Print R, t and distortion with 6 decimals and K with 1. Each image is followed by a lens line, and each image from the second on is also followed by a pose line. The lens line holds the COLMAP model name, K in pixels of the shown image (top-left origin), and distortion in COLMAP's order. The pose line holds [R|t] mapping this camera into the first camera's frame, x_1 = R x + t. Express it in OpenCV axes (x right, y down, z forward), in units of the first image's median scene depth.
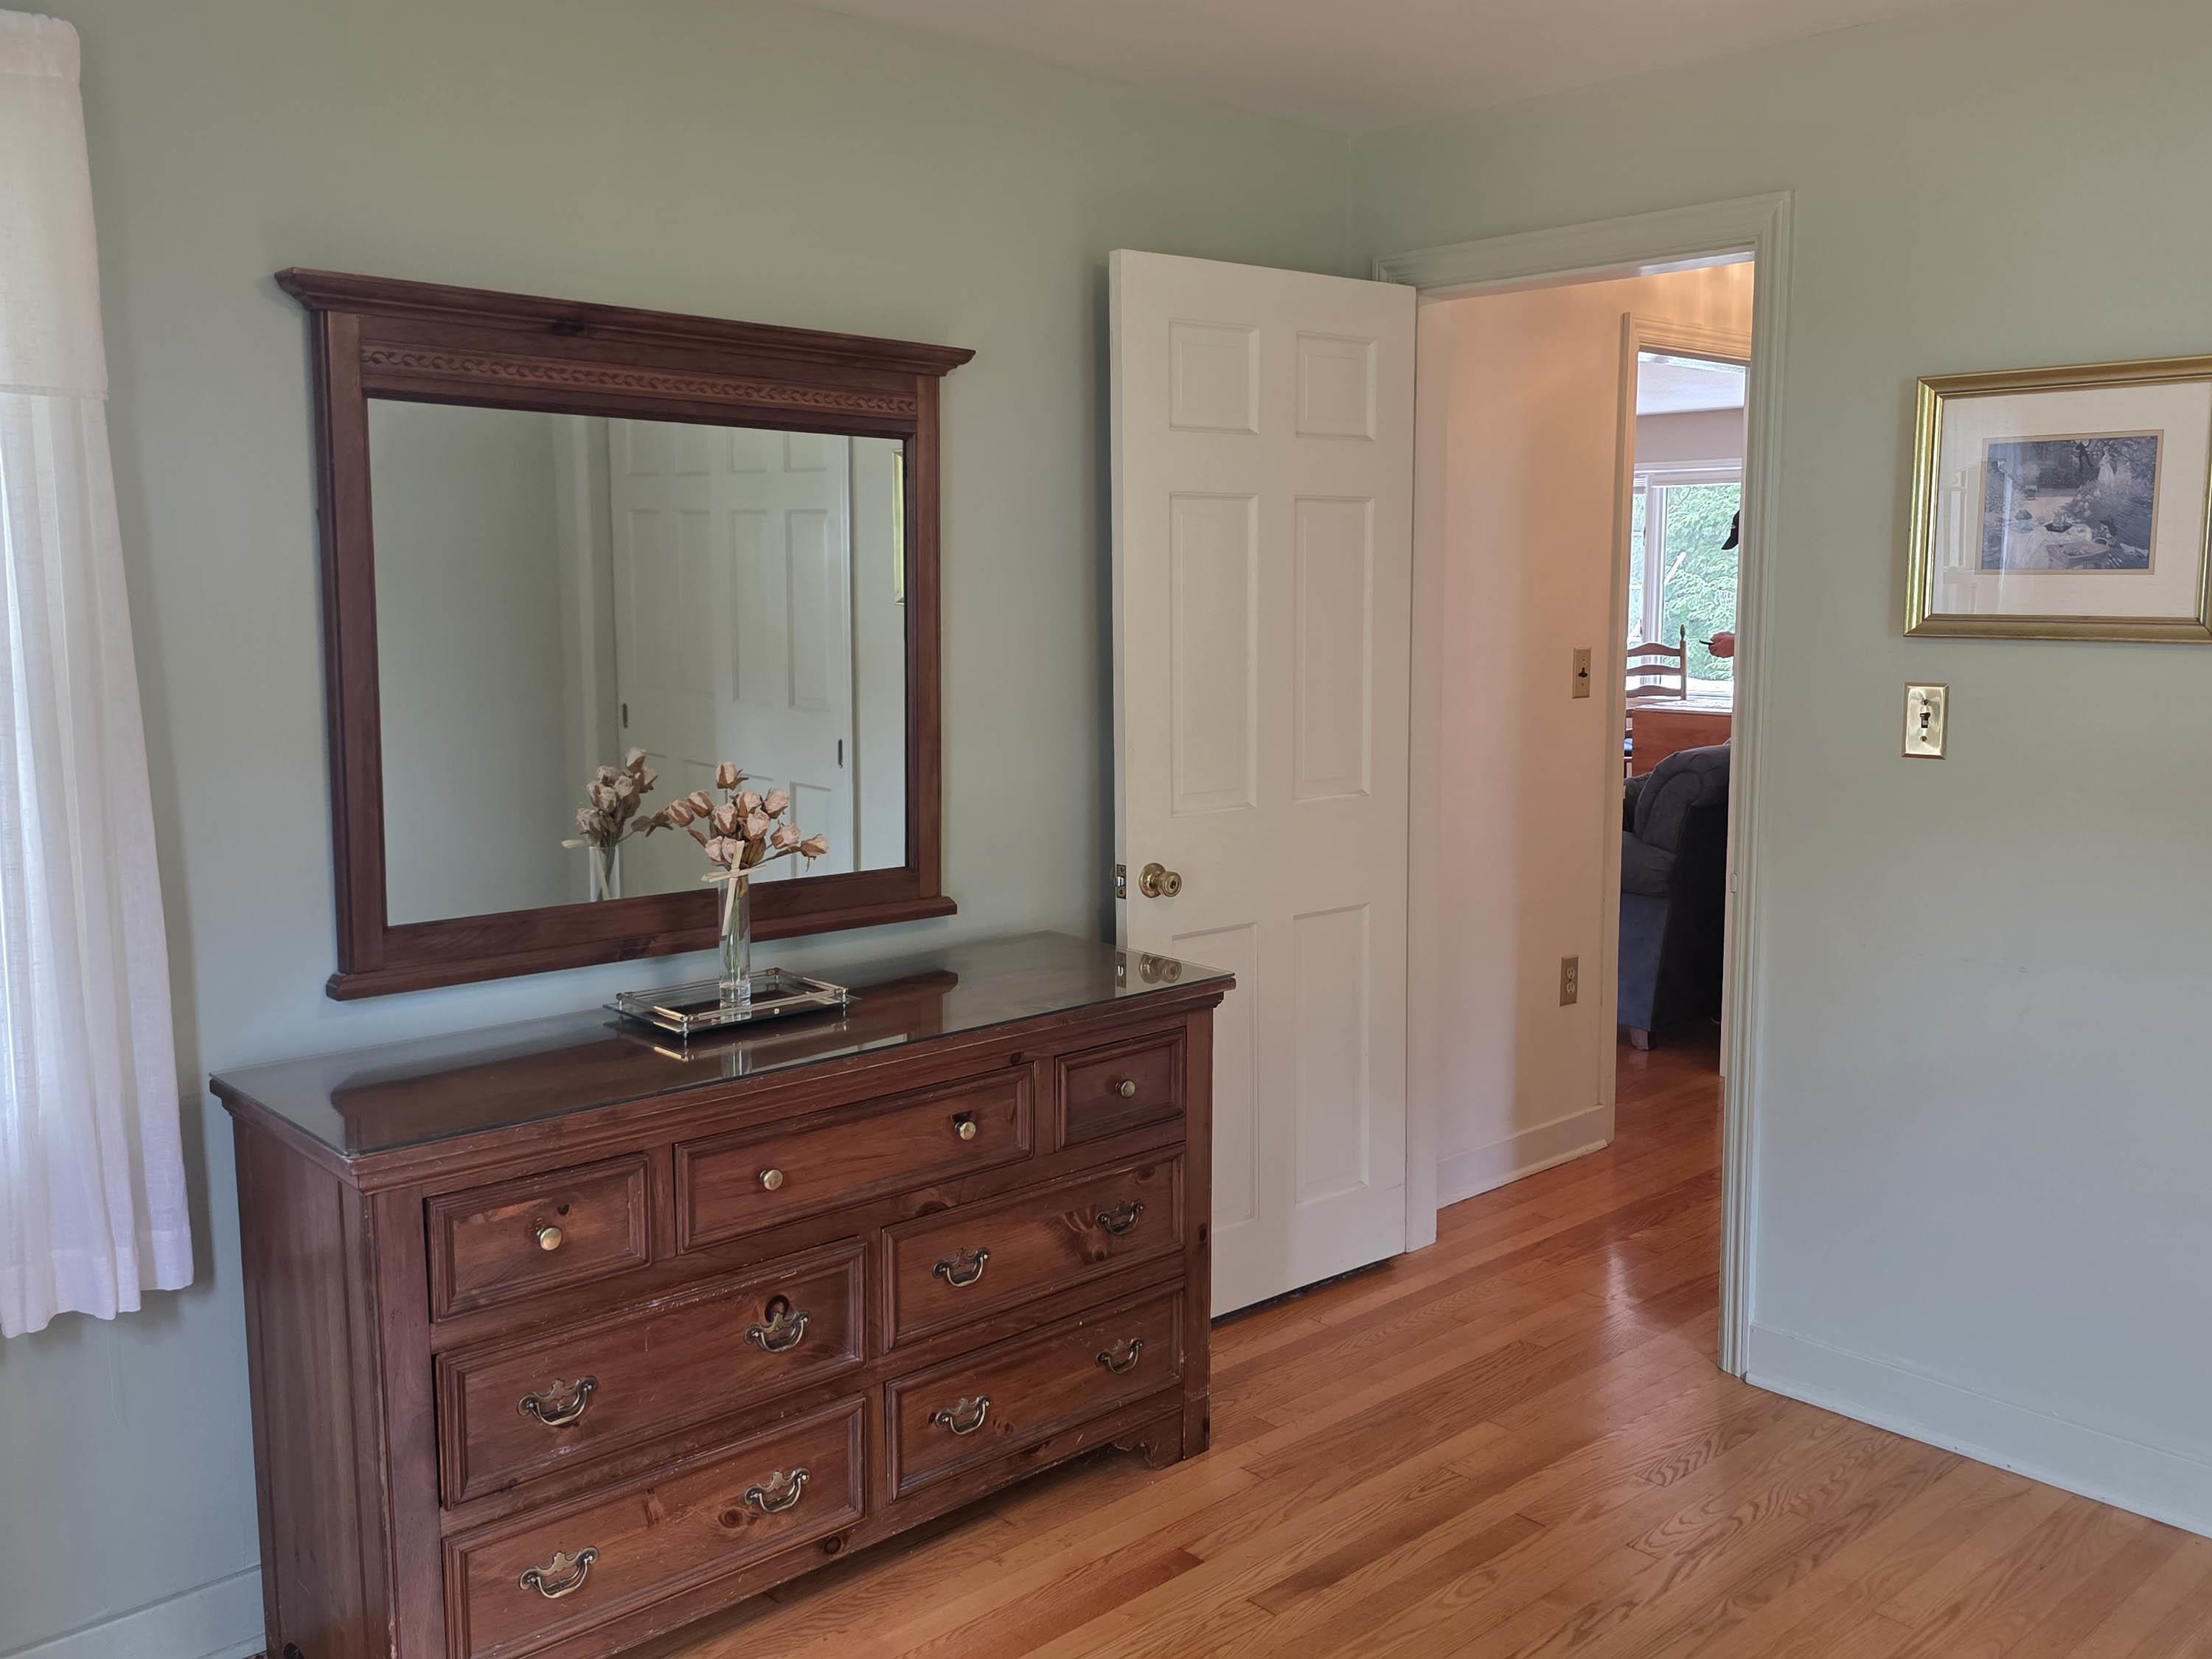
lens RADIAL K [[1902.0, 0, 1105.7], [0, 1902.0, 822.2], [0, 0, 1]] dist [0.059767, -0.007217]
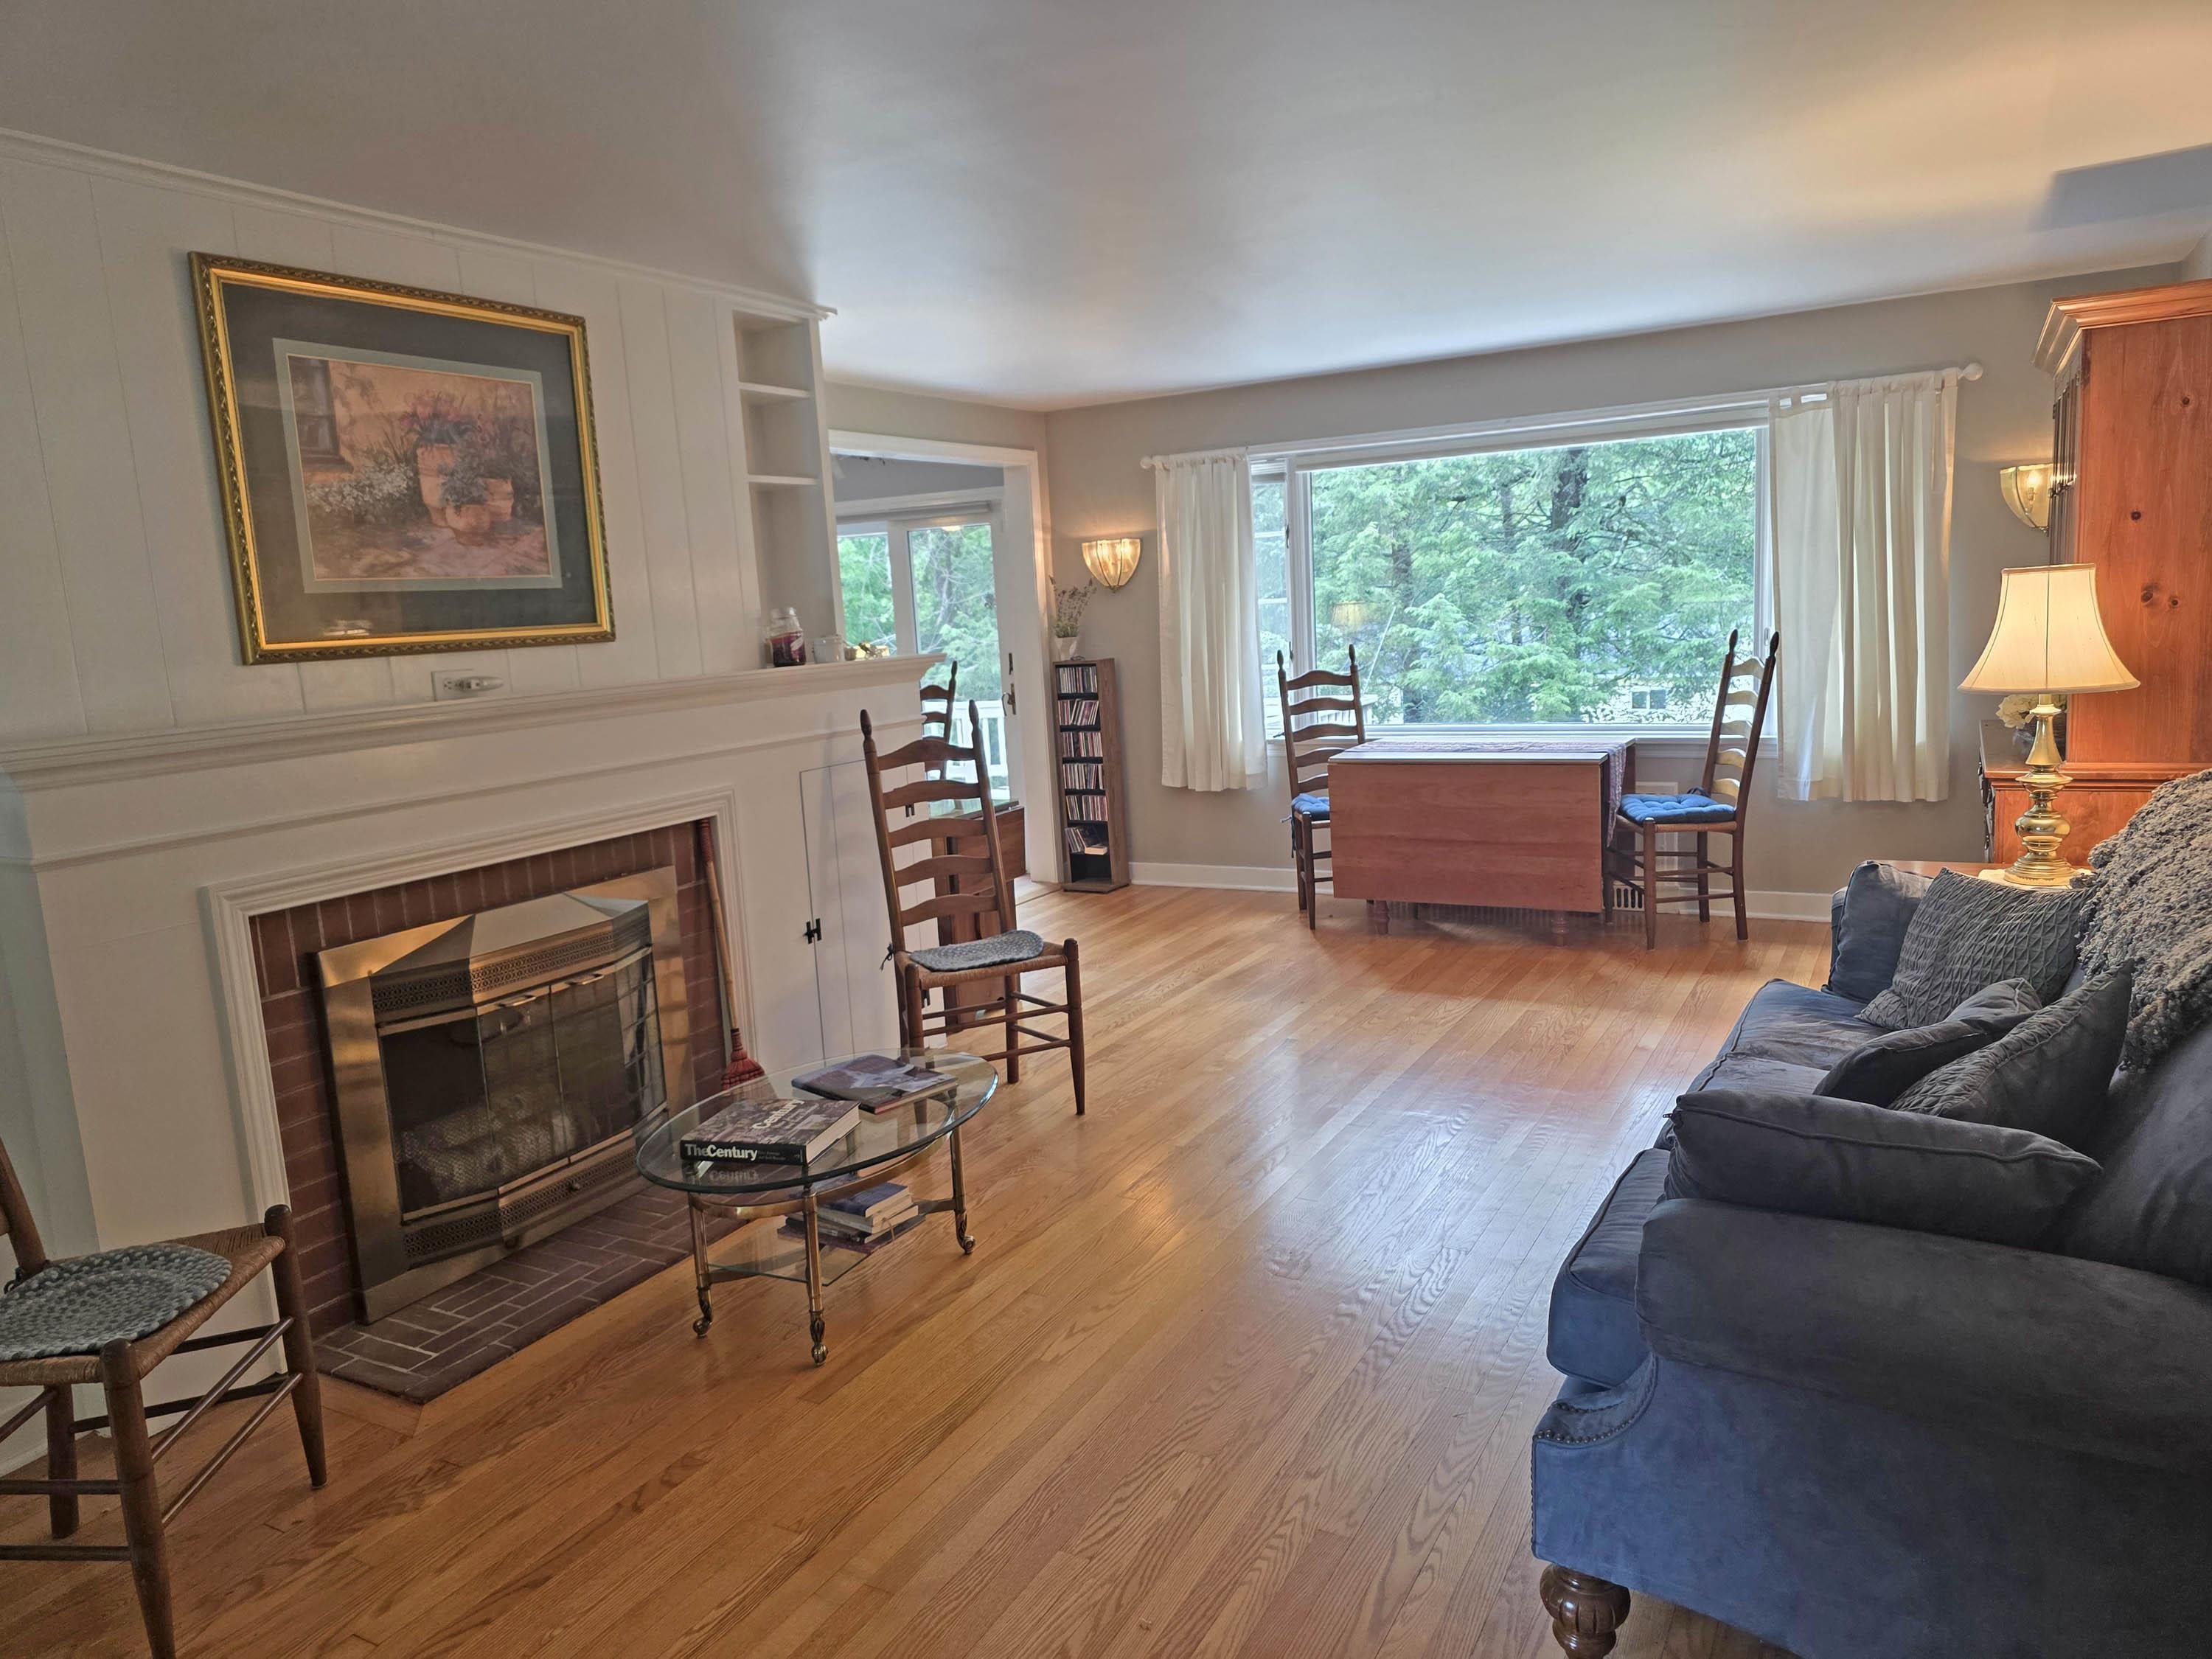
lens RADIAL K [[1481.7, 0, 1099.7], [0, 1481.7, 834.8], [0, 0, 1]] dist [0.072846, -0.083574]
pose [[0.949911, -0.099618, 0.296219, 0.018471], [0.094273, 0.995022, 0.032313, -0.054521], [-0.297963, -0.002769, 0.954573, 0.449260]]
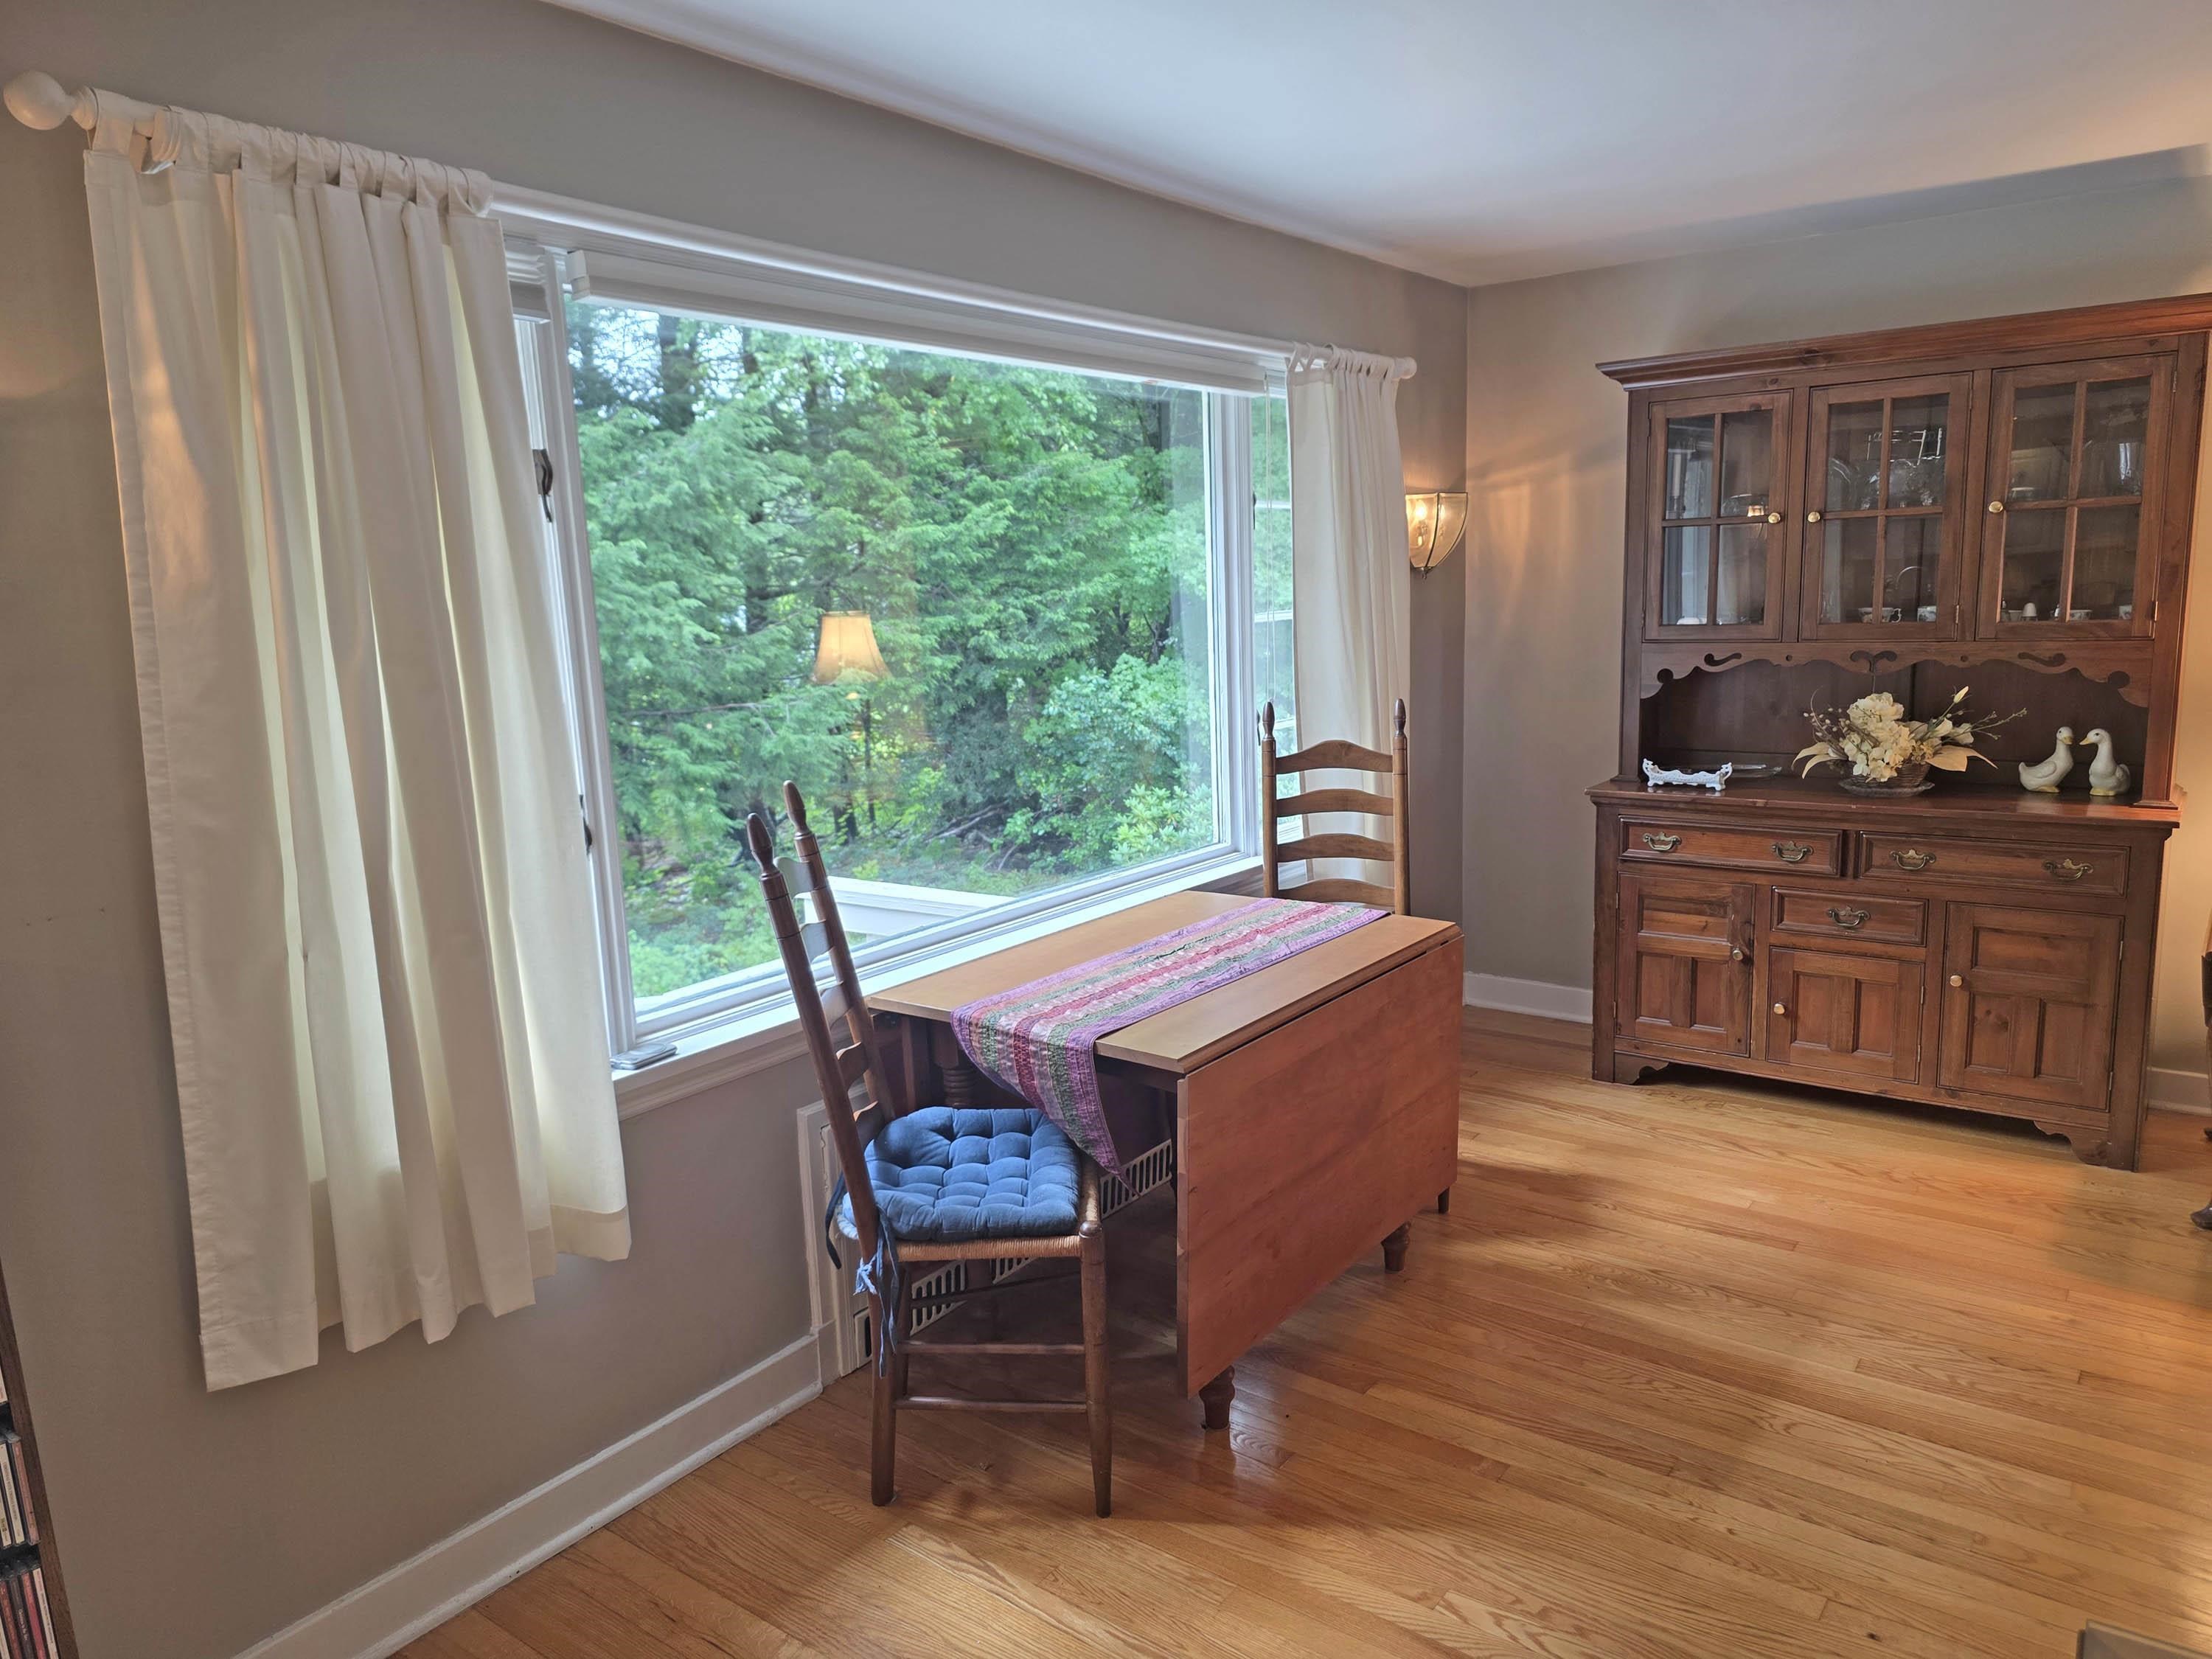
lens RADIAL K [[1481.7, 0, 1099.7], [0, 1481.7, 834.8], [0, 0, 1]] dist [0.072846, -0.083574]
pose [[-0.184486, -0.158821, 0.969918, 0.063960], [0.167110, 0.967419, 0.190198, -0.129306], [-0.968524, 0.197172, -0.151935, 0.975095]]
